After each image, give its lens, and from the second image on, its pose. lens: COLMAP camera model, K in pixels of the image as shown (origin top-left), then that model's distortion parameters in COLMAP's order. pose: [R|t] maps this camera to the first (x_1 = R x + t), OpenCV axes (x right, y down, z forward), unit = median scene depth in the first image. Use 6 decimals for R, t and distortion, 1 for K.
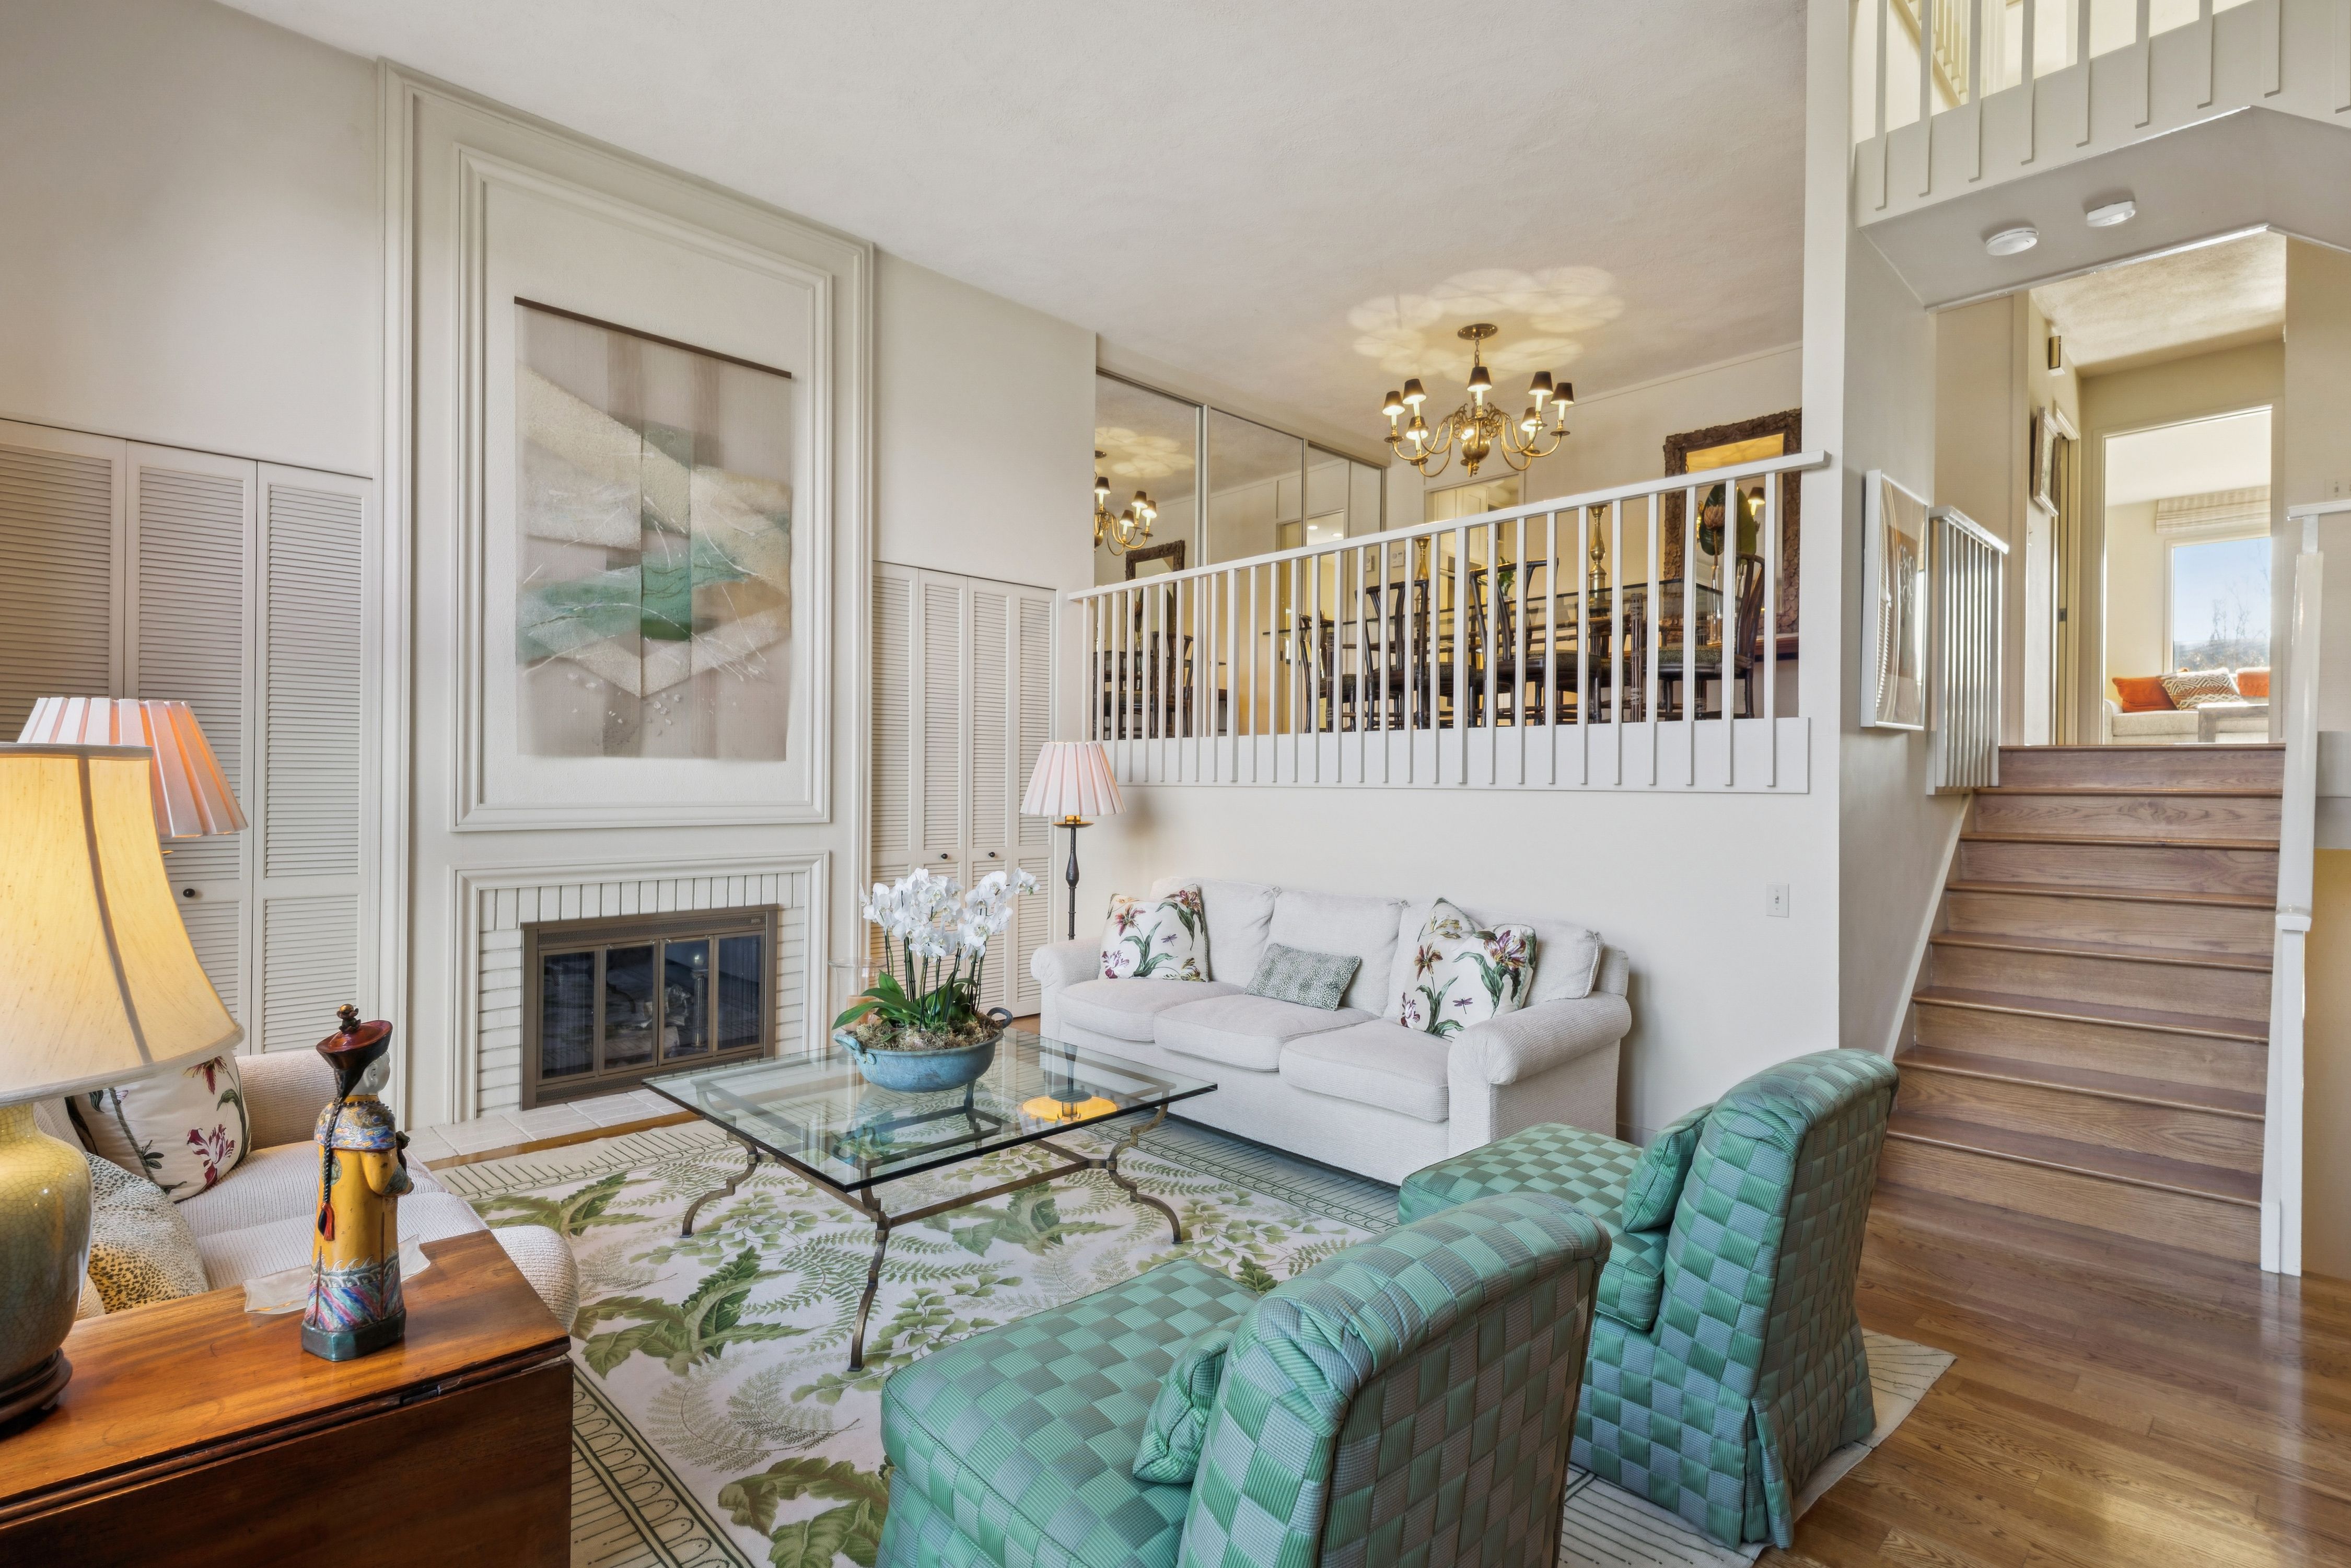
lens RADIAL K [[1109.6, 0, 1180.6], [0, 1109.6, 779.1], [0, 0, 1]] dist [0.015910, -0.013808]
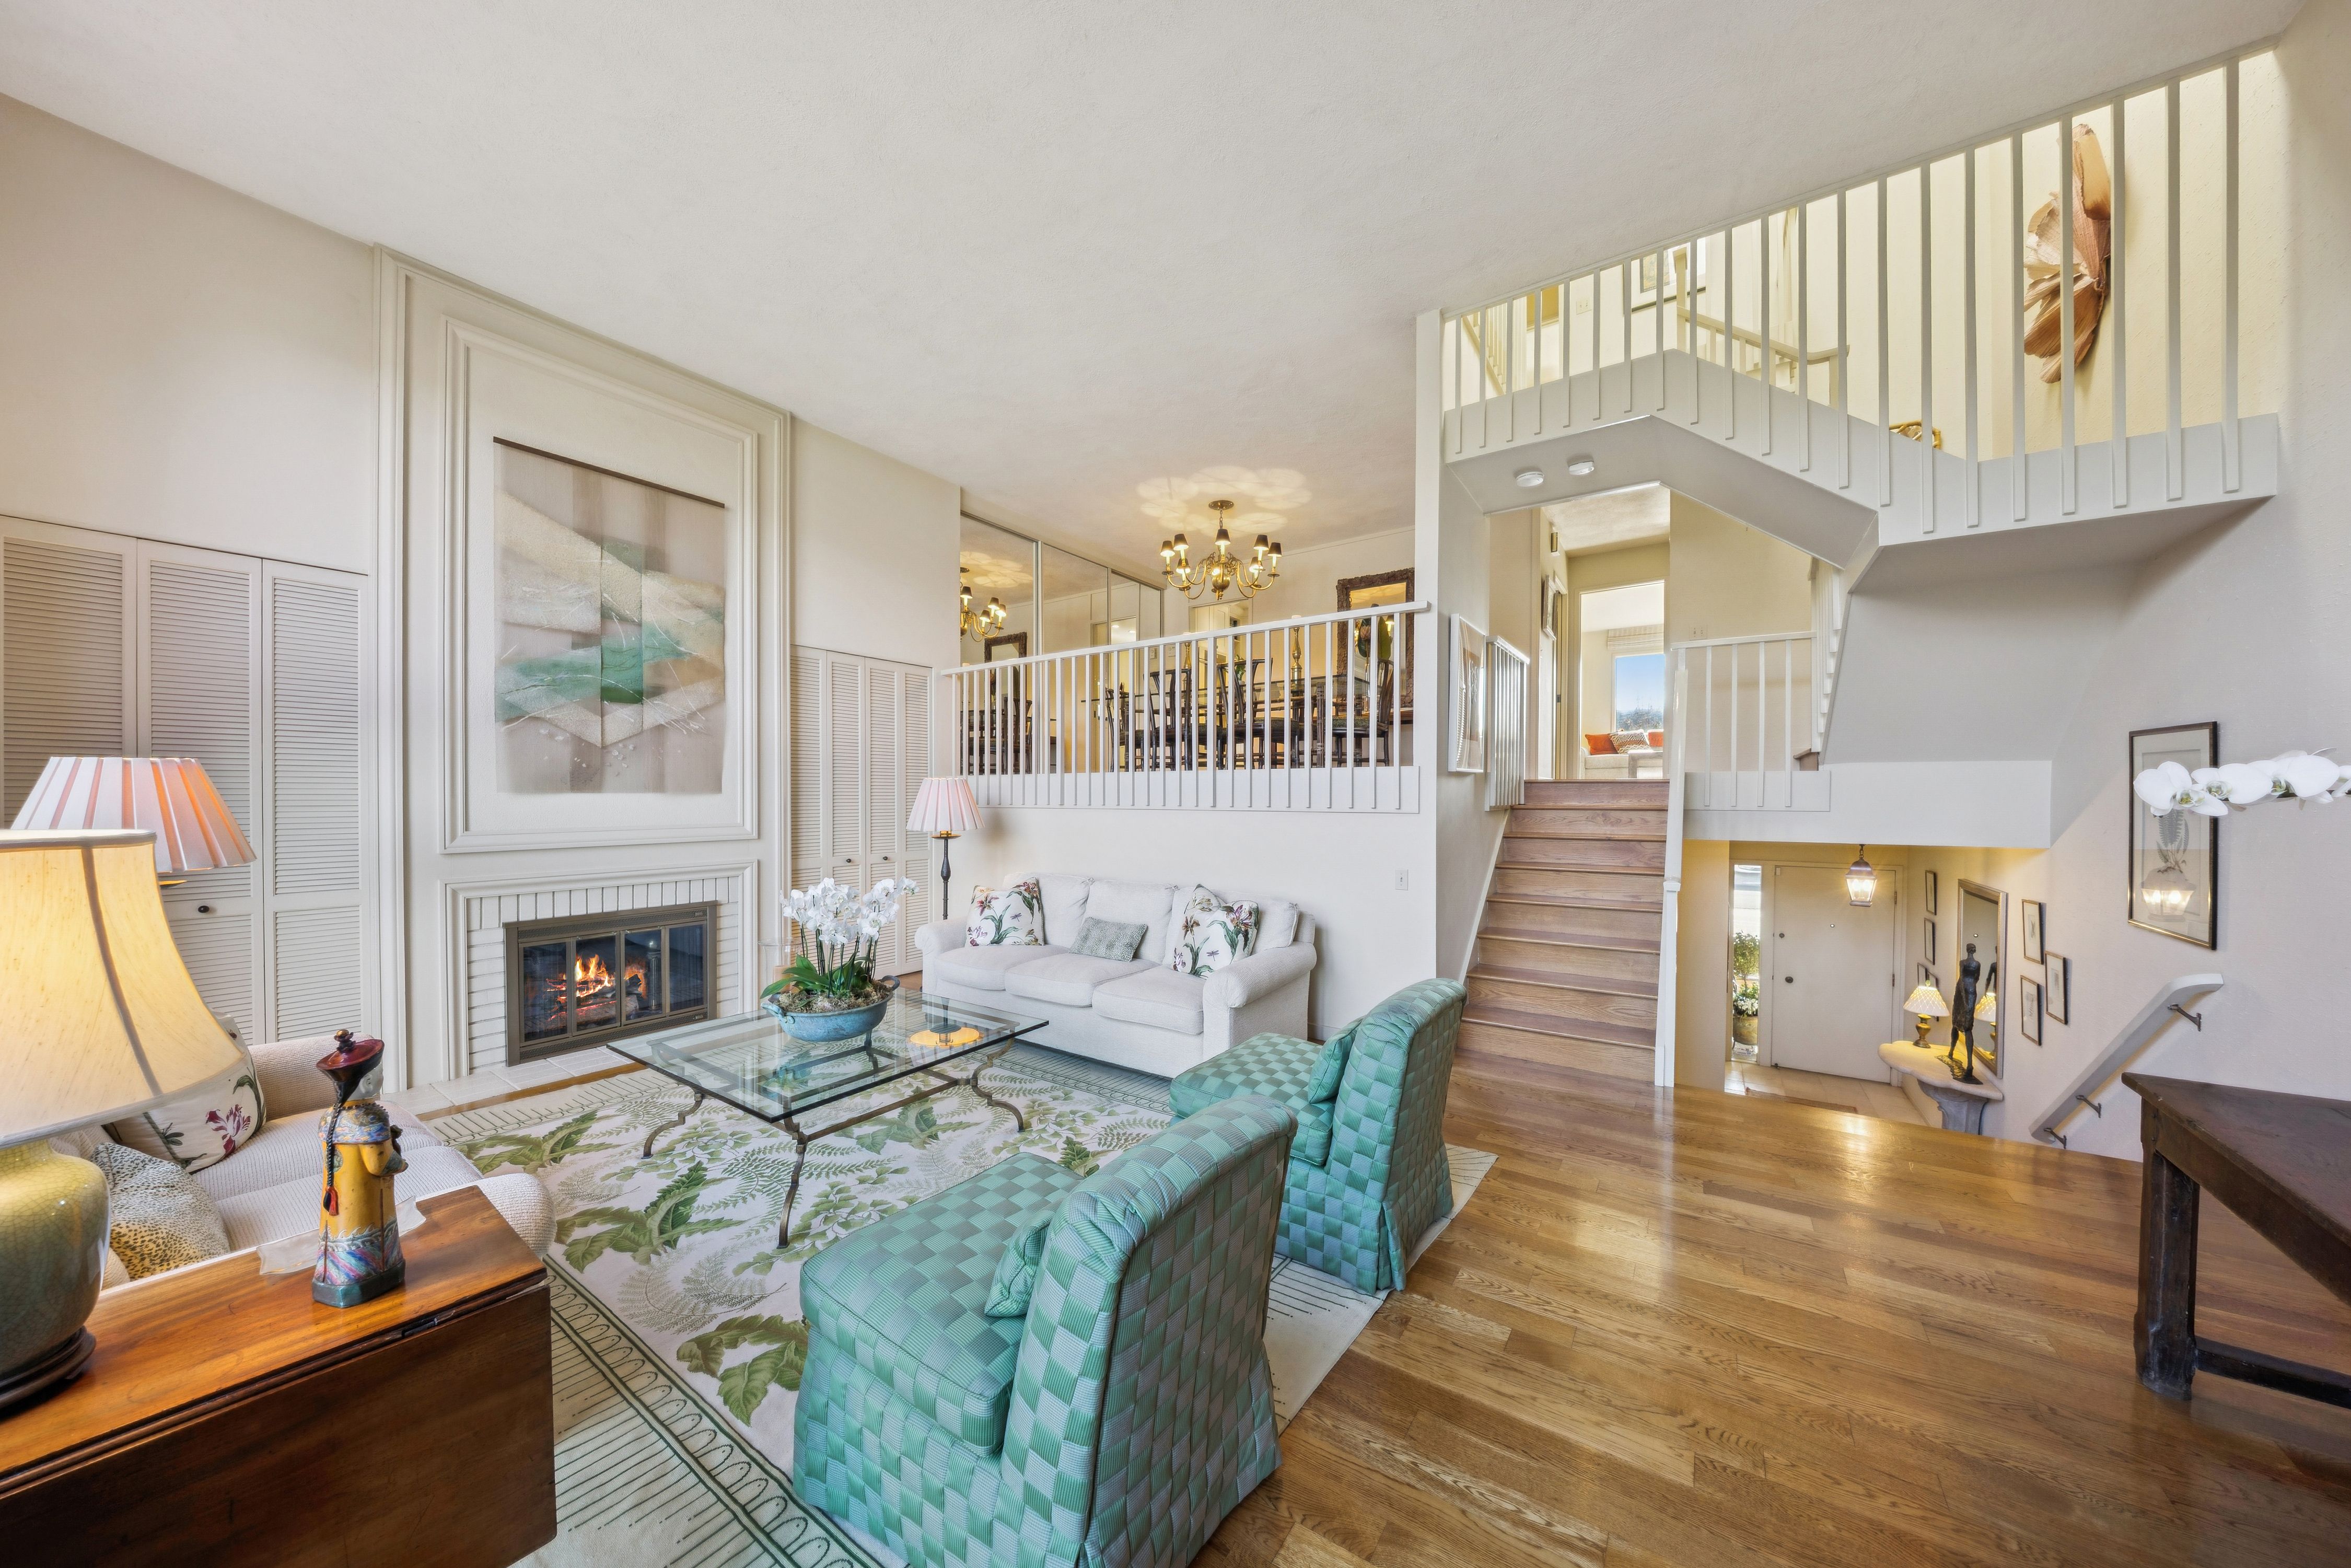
lens RADIAL K [[760.2, 0, 1183.7], [0, 760.2, 800.5], [0, 0, 1]] dist [-0.026392, 0.001045]
pose [[0.978933, -0.008197, 0.204016, 0.004937], [0.006120, 0.999923, 0.010811, -0.015819], [-0.204089, -0.009335, 0.978908, -0.001608]]
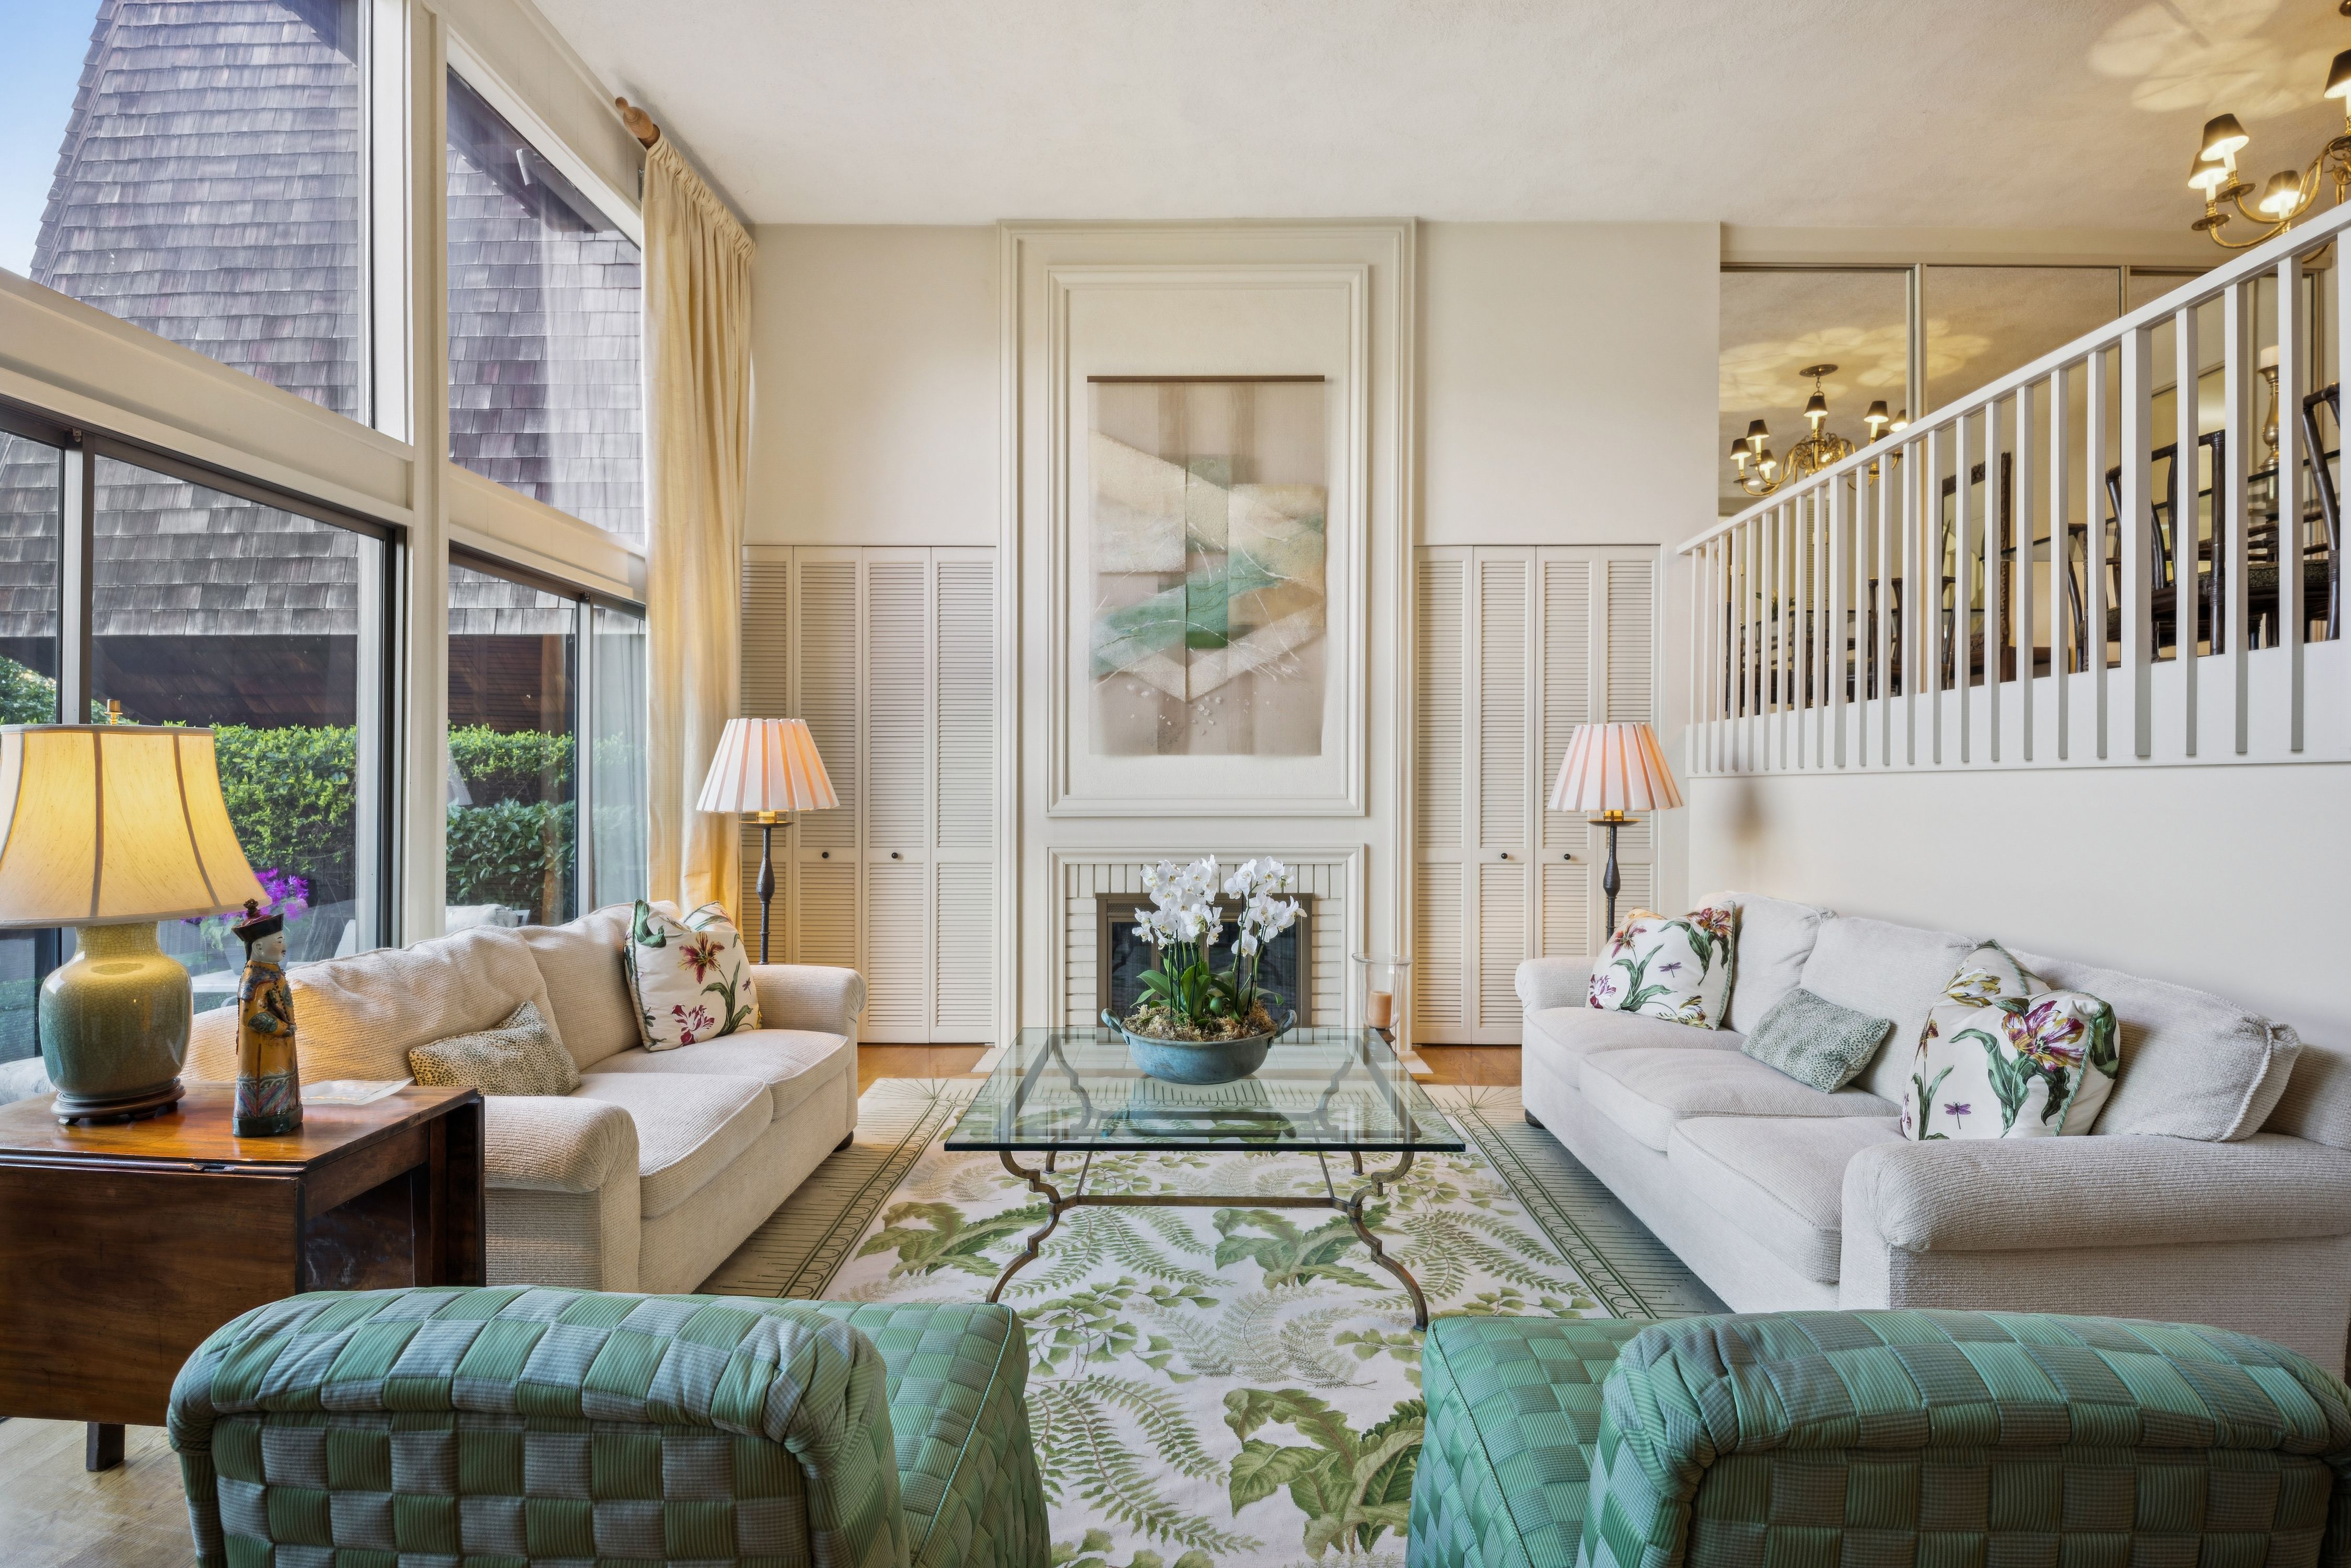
lens RADIAL K [[1085.0, 0, 1187.4], [0, 1085.0, 802.0], [0, 0, 1]] dist [-0.003031, -0.008188]
pose [[0.707443, 0.003187, -0.706764, 0.297644], [0.007409, 0.999901, 0.011925, 0.015539], [0.706732, -0.013672, 0.707349, 0.224210]]
